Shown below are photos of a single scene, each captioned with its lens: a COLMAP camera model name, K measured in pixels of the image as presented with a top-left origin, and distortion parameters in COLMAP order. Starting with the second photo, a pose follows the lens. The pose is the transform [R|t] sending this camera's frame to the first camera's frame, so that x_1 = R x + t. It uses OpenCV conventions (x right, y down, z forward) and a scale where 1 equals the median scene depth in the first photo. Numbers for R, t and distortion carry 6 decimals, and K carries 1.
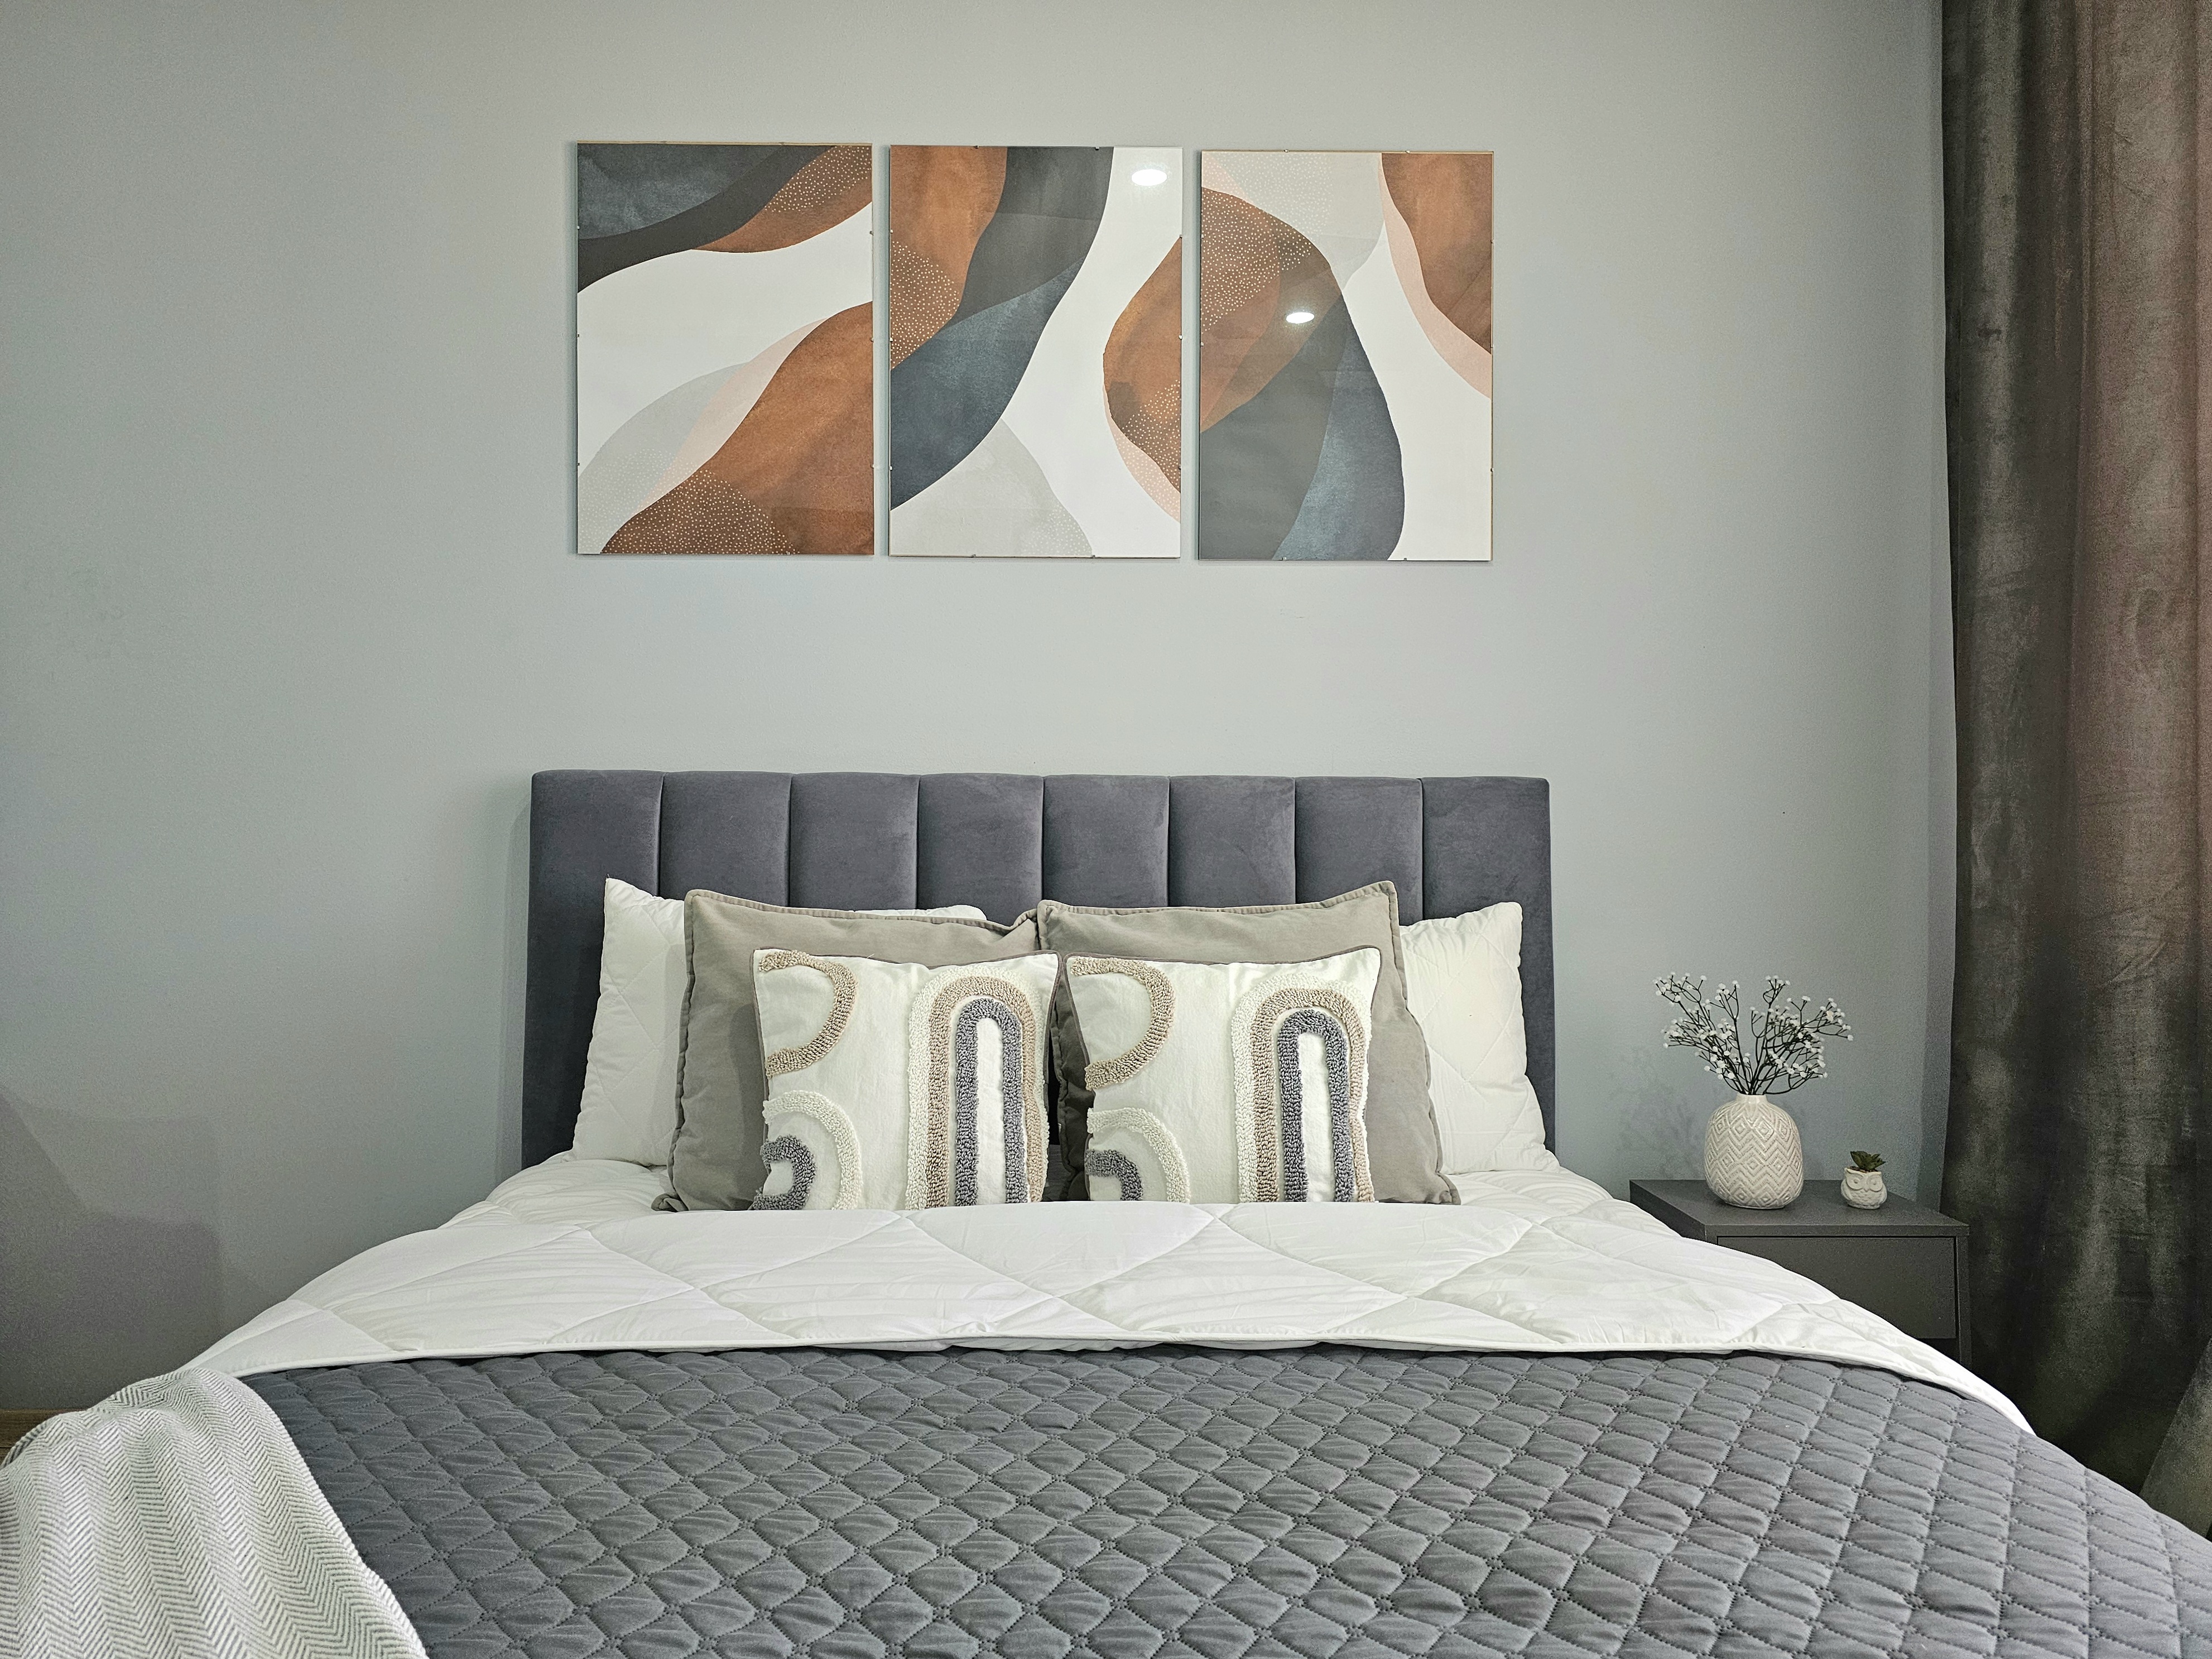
lens RADIAL K [[1490.5, 0, 1103.8], [0, 1490.5, 835.8], [0, 0, 1]] dist [0.058708, -0.058526]
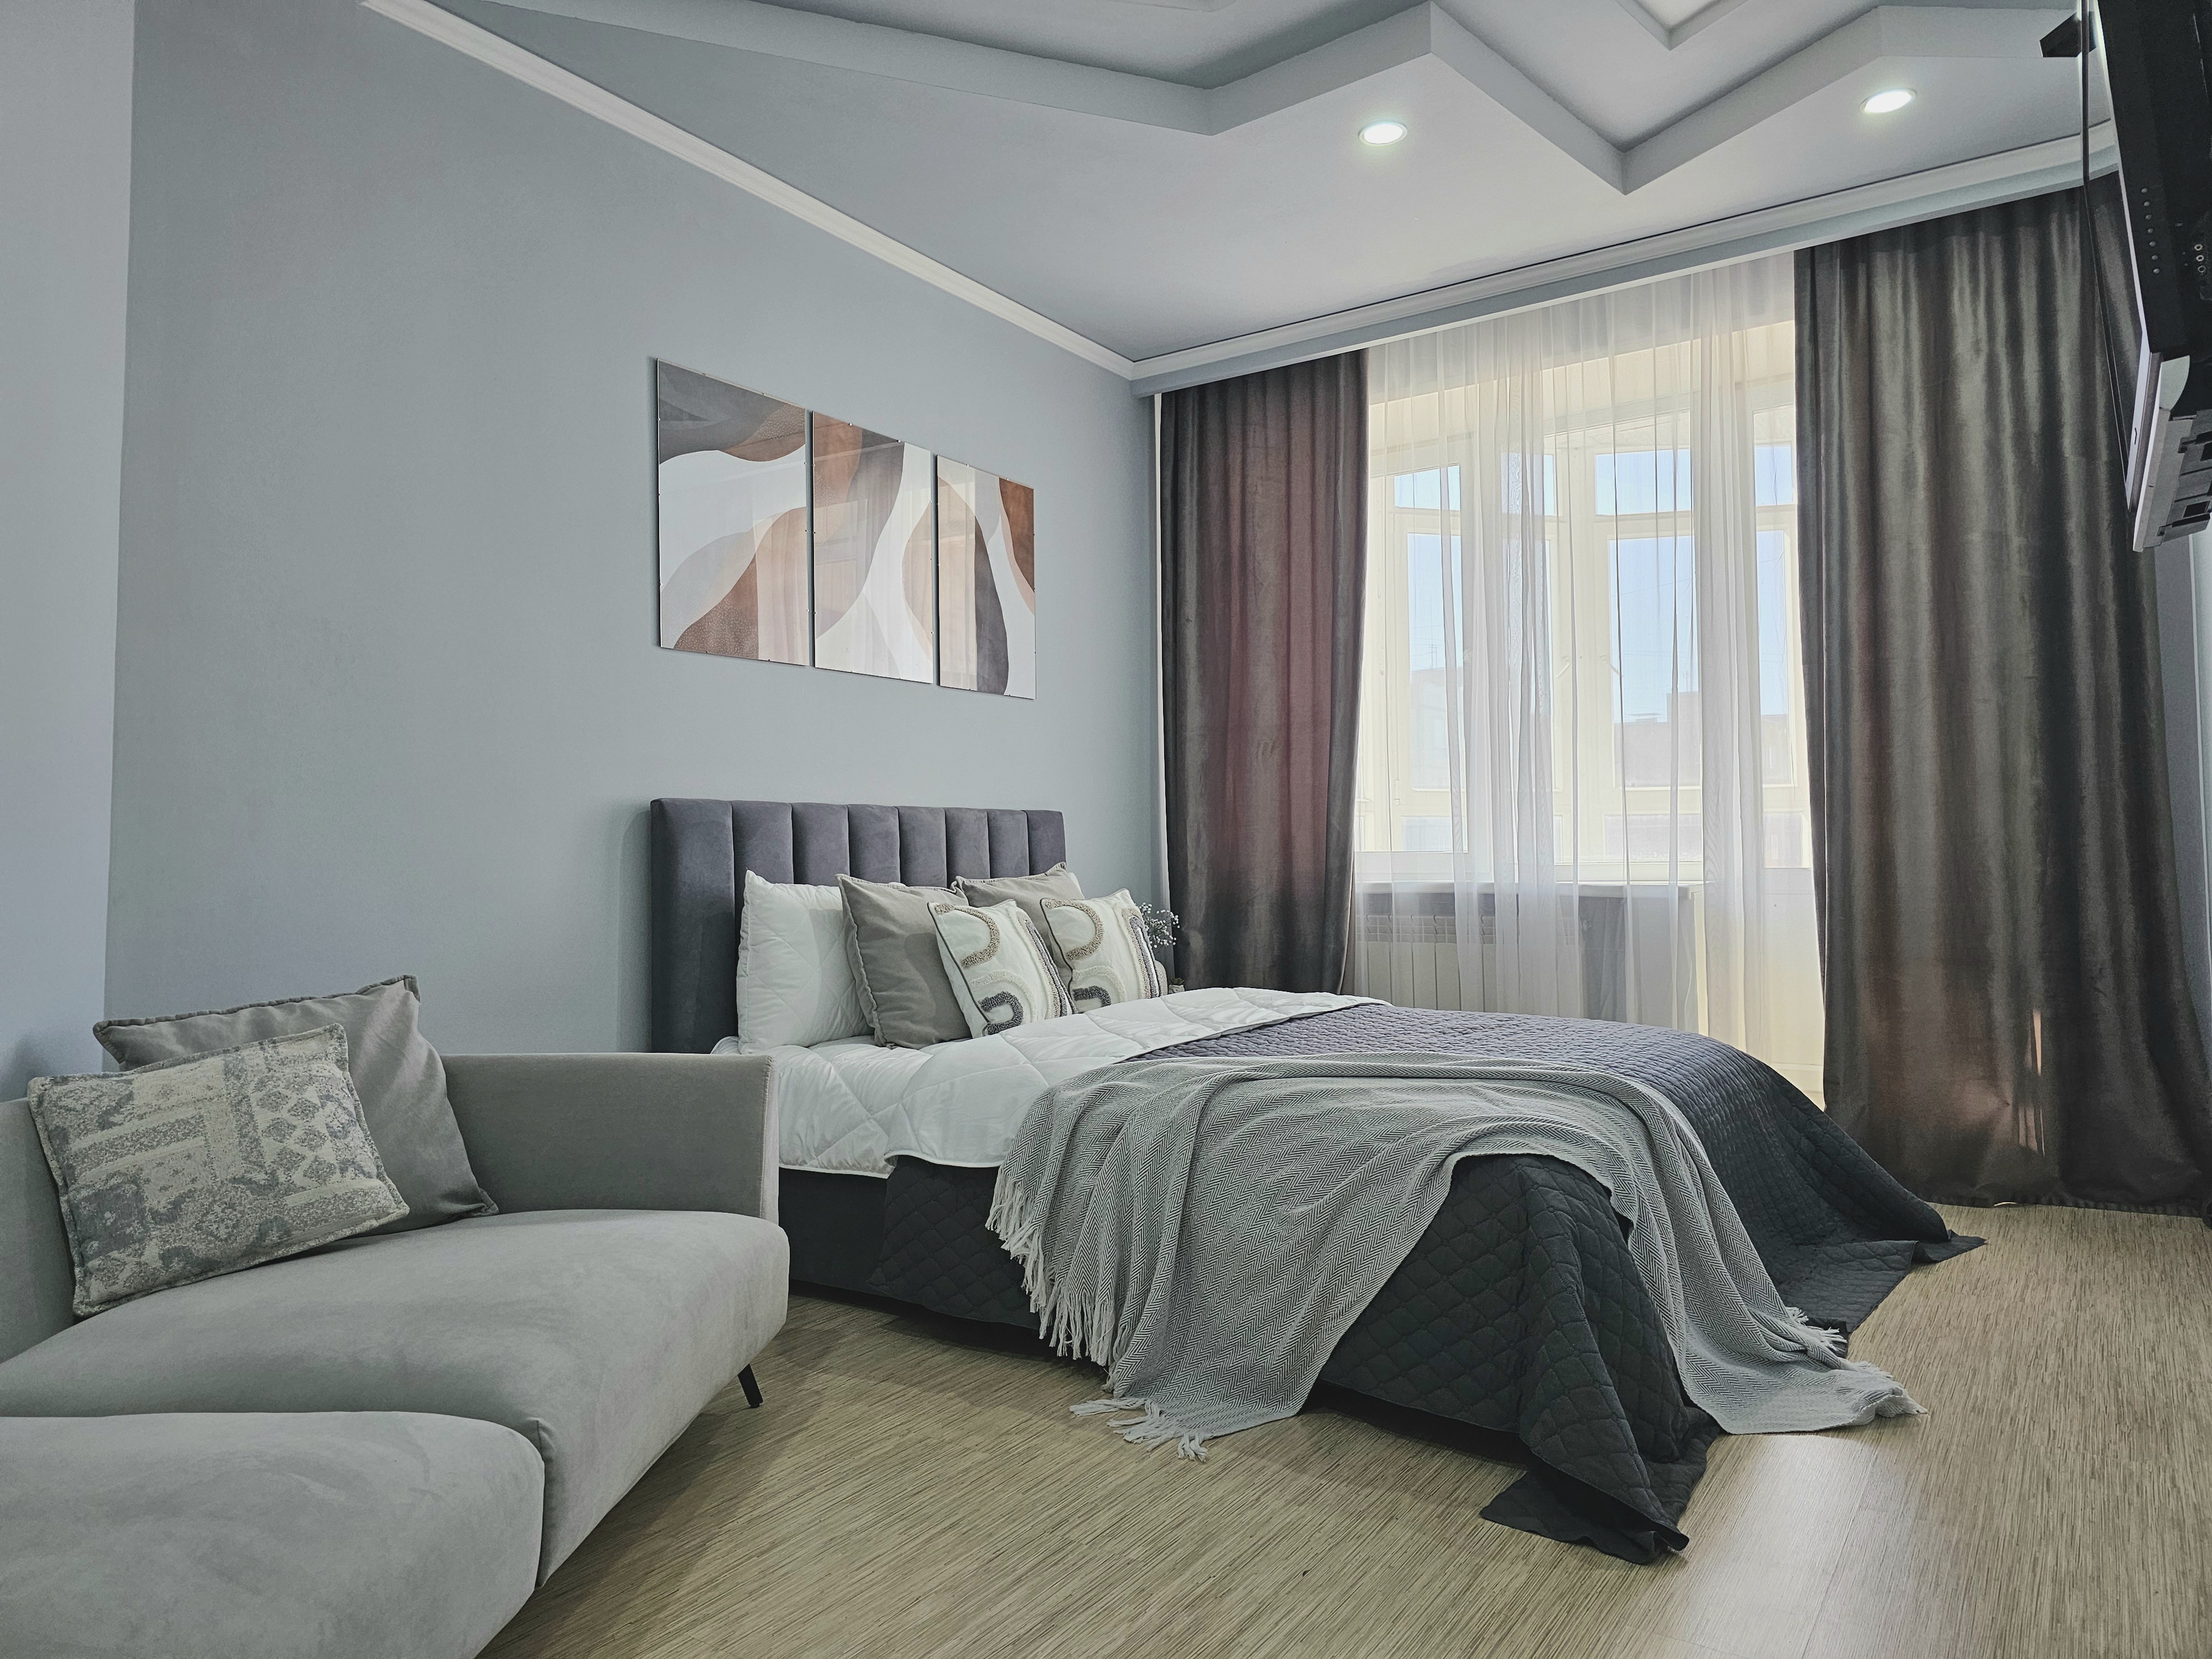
lens RADIAL K [[1503.0, 0, 1108.1], [0, 1503.0, 858.4], [0, 0, 1]] dist [0.070128, -0.072276]
pose [[0.556266, -0.014322, 0.830881, -1.344178], [0.004408, 0.999888, 0.014284, -0.002848], [-0.830992, -0.004284, 0.556267, -0.168741]]
